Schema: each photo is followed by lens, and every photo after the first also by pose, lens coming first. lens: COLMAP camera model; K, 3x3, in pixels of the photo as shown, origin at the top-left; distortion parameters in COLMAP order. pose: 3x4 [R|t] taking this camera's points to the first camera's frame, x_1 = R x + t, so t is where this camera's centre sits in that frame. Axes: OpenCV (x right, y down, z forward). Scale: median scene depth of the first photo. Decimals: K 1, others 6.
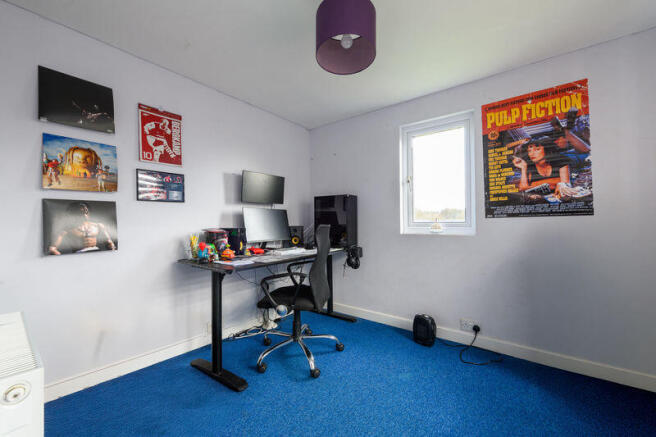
lens RADIAL K [[251.4, 0, 329.2], [0, 251.4, 219.4], [0, 0, 1]] dist [0.003539, 0.000147]
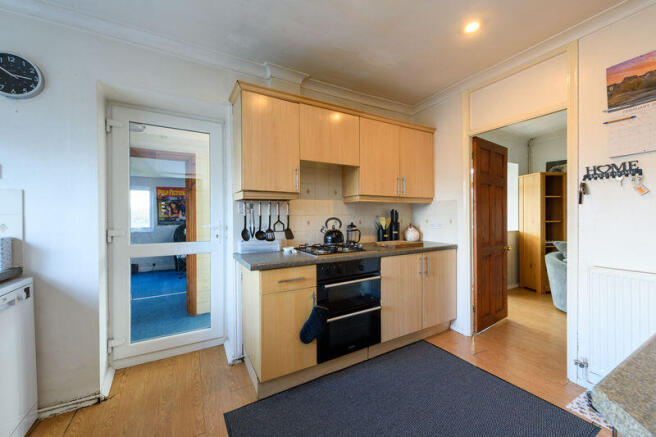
lens RADIAL K [[251.4, 0, 330.0], [0, 251.4, 217.4], [0, 0, 1]] dist [0.003539, 0.000147]
pose [[0.411615, 0.001639, 0.911356, -1.336504], [-0.002367, 0.999997, -0.000729, -0.111524], [-0.911355, -0.001857, 0.411618, -2.223521]]
